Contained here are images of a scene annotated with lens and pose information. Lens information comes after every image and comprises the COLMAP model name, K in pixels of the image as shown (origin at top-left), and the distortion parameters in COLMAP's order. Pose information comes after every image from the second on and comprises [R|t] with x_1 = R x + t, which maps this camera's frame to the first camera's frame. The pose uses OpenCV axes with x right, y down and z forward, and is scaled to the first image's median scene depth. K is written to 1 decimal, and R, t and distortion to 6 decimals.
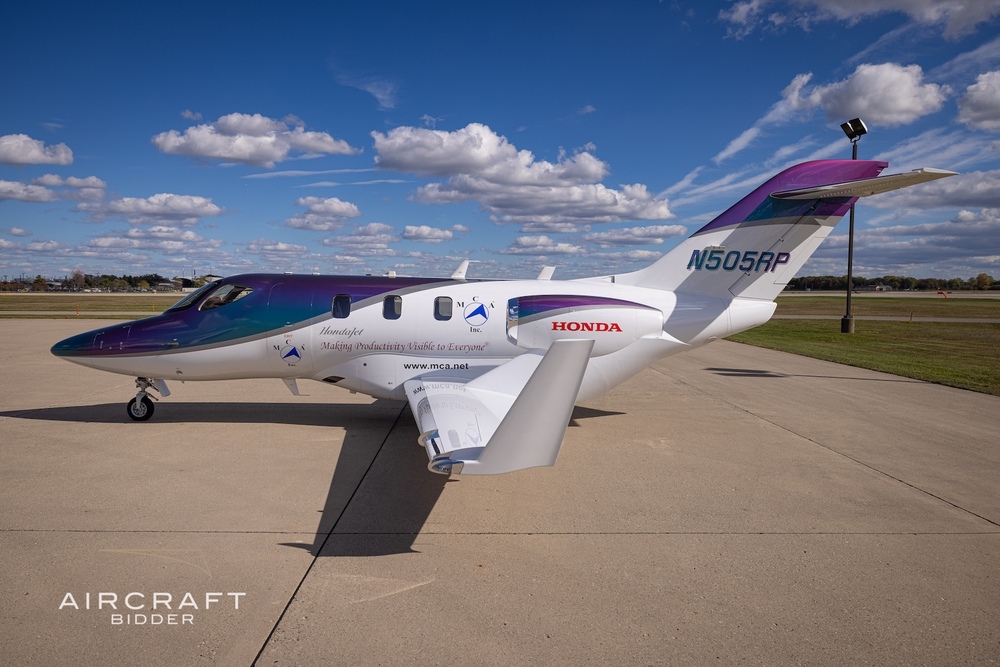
lens RADIAL K [[686.9, 0, 500.0], [0, 686.9, 333.5], [0, 0, 1]] dist [0.000331, 0.000032]
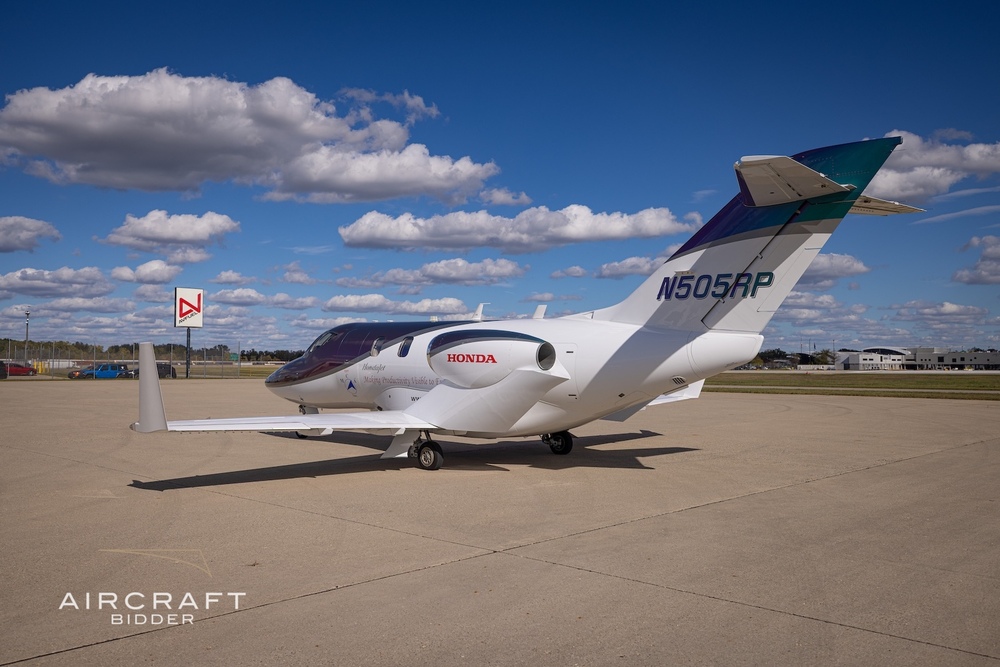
lens RADIAL K [[890.6, 0, 500.0], [0, 890.6, 333.5], [0, 0, 1]] dist [0.001525, 0.000323]
pose [[0.701325, -0.029315, -0.712238, 0.938701], [-0.044771, 0.995370, -0.085053, 0.054964], [0.711434, 0.091538, 0.696766, 0.069002]]
